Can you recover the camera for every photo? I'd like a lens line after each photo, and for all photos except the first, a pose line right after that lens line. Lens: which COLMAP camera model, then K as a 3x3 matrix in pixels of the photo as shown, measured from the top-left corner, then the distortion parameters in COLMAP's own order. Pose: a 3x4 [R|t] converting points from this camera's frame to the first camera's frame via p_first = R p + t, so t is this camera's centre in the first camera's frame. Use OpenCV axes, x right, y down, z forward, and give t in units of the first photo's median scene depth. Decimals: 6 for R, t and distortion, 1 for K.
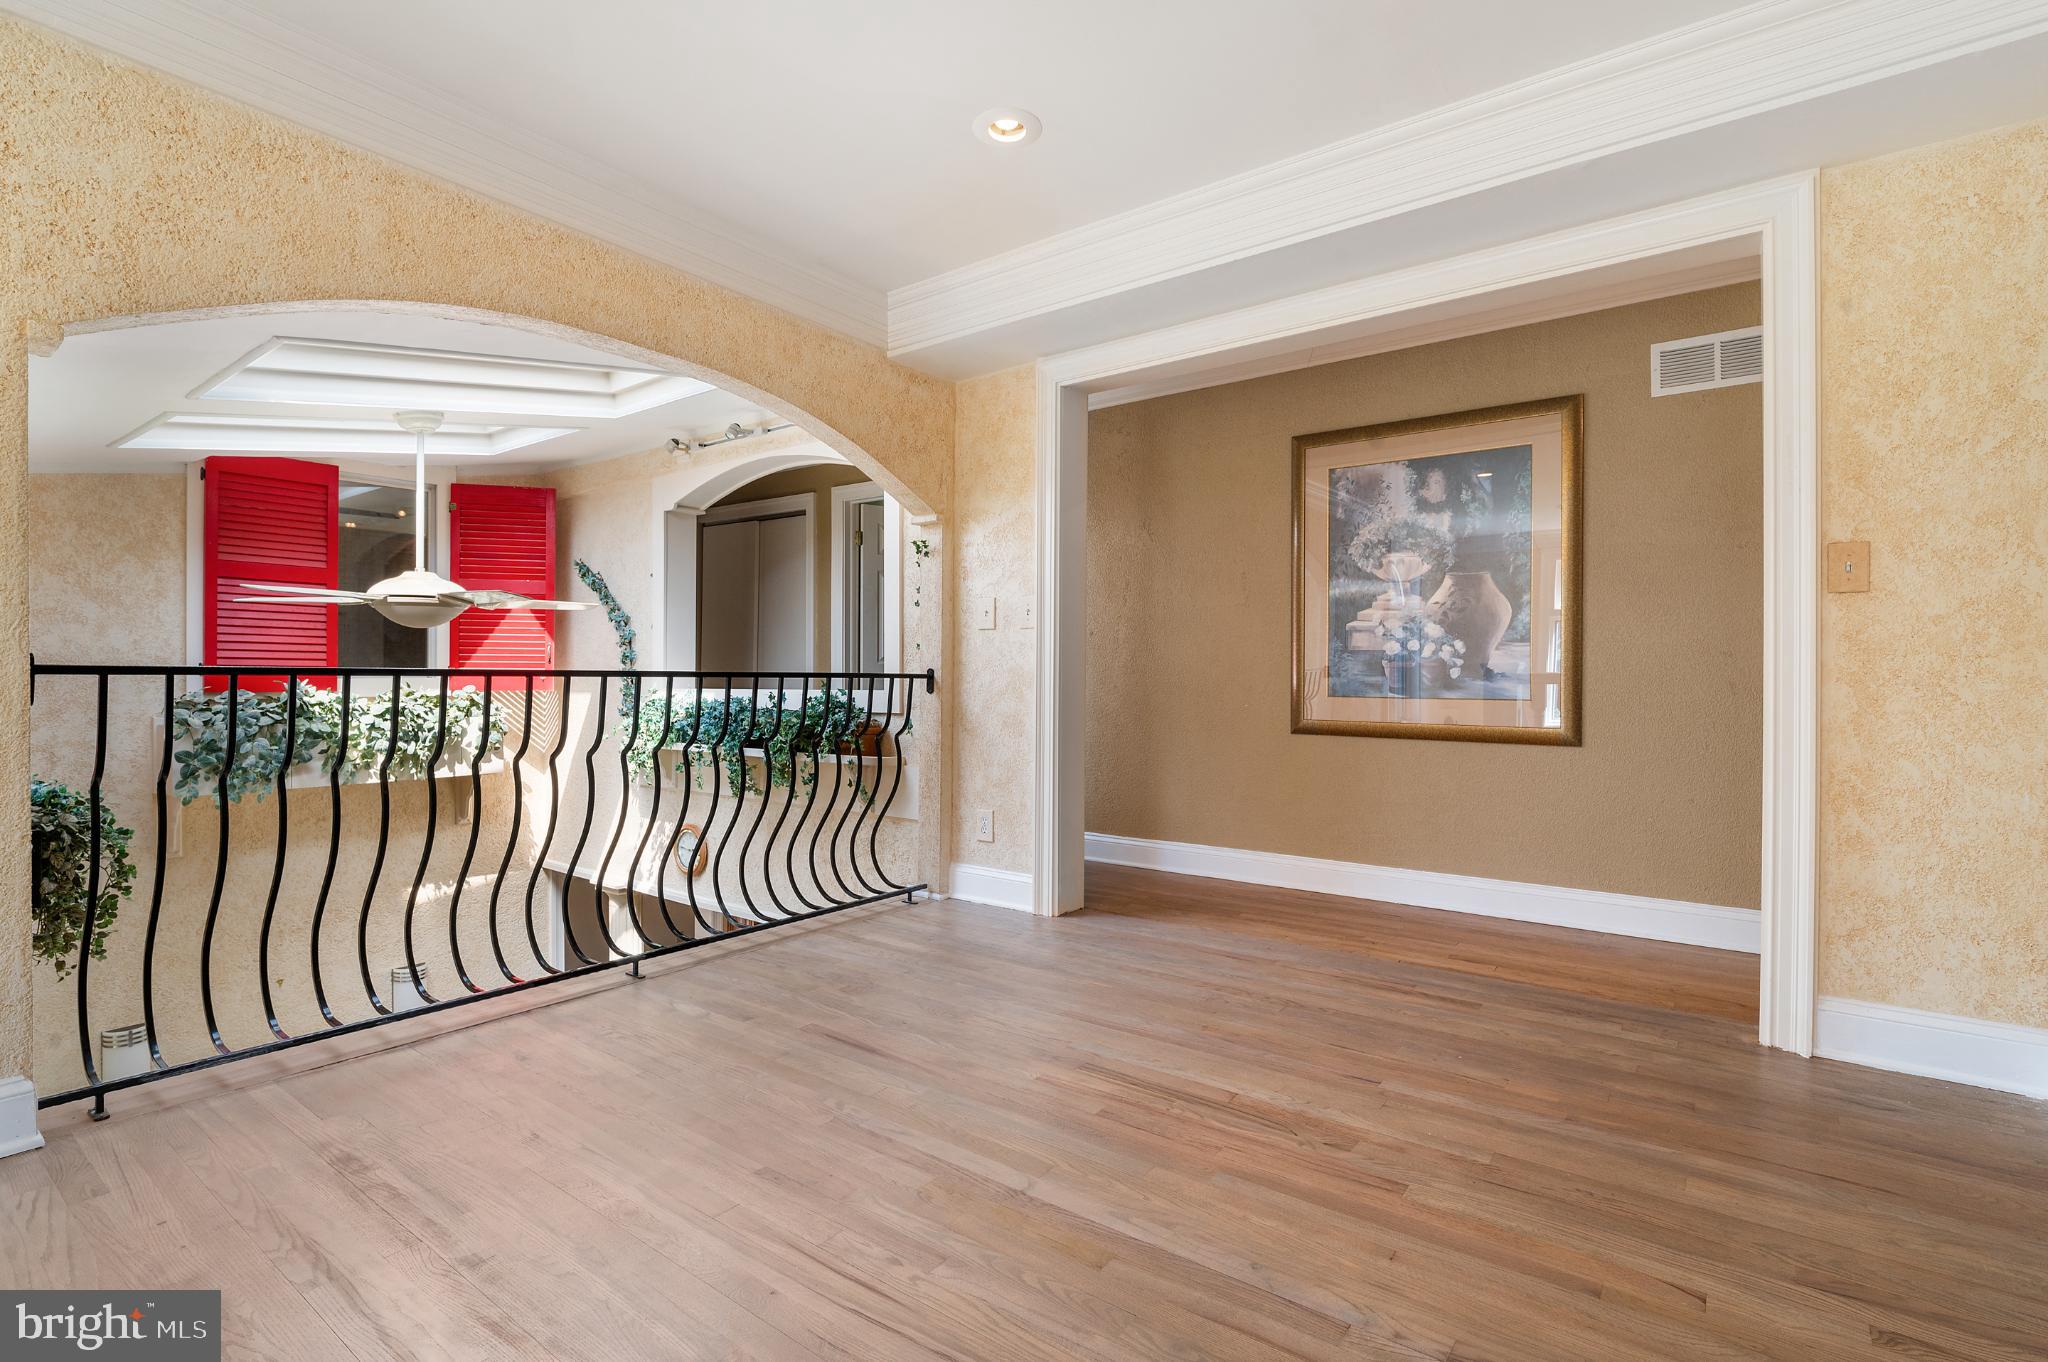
lens RADIAL K [[969.2, 0, 1014.6], [0, 969.2, 677.6], [0, 0, 1]] dist [-0.001308, -0.002981]
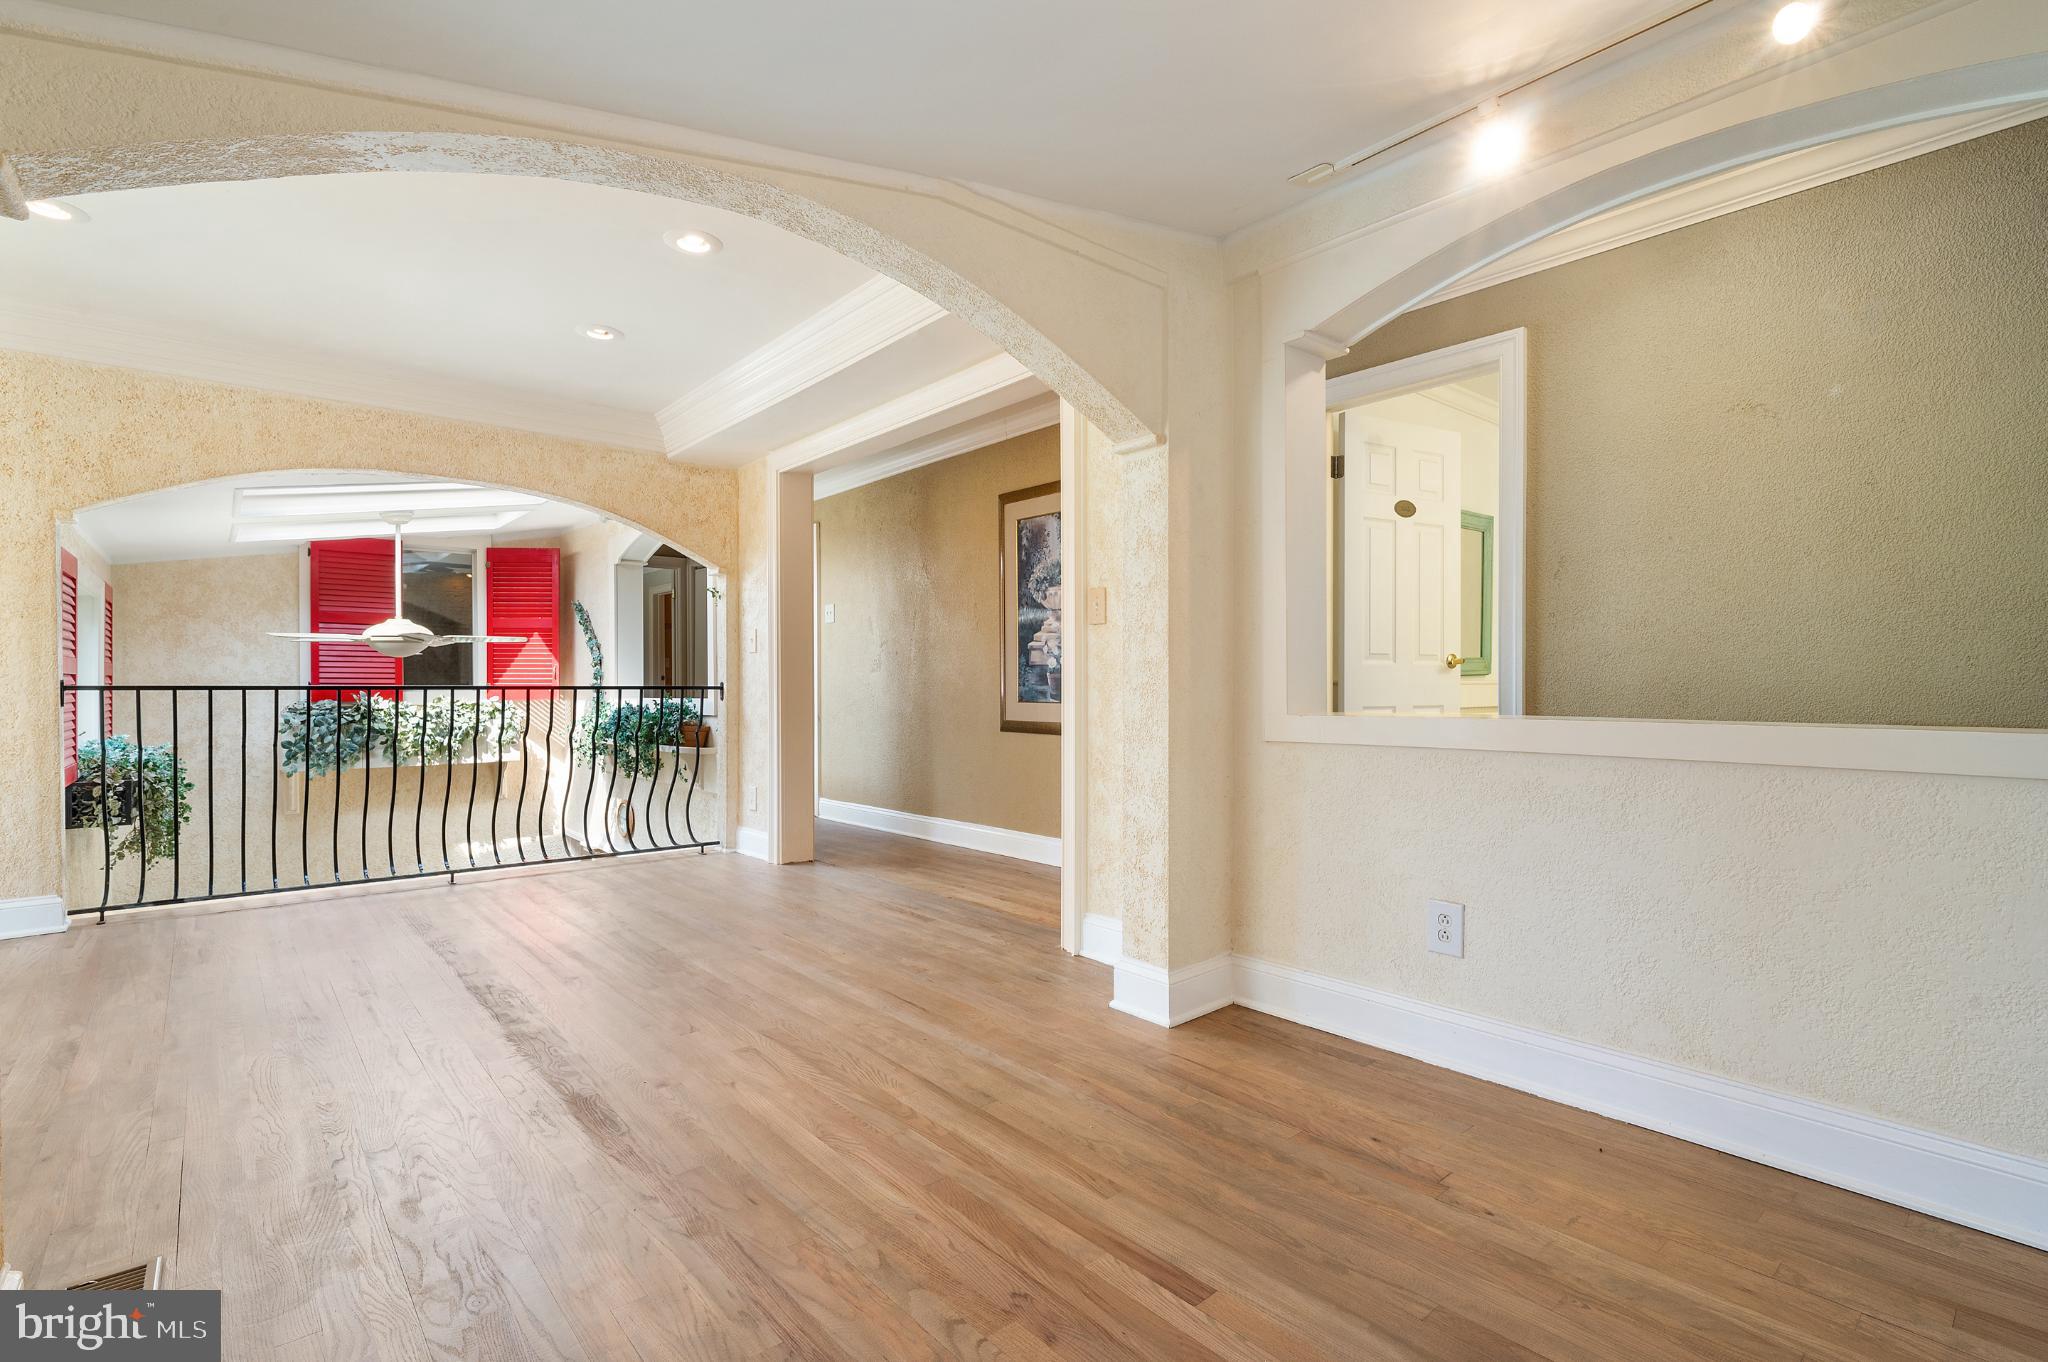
lens RADIAL K [[969.2, 0, 1026.4], [0, 969.2, 689.7], [0, 0, 1]] dist [-0.001308, -0.002981]
pose [[0.976385, -0.005917, -0.215957, 0.586547], [0.006355, 0.999979, 0.001333, 0.002148], [0.215944, -0.002674, 0.976402, -0.216198]]
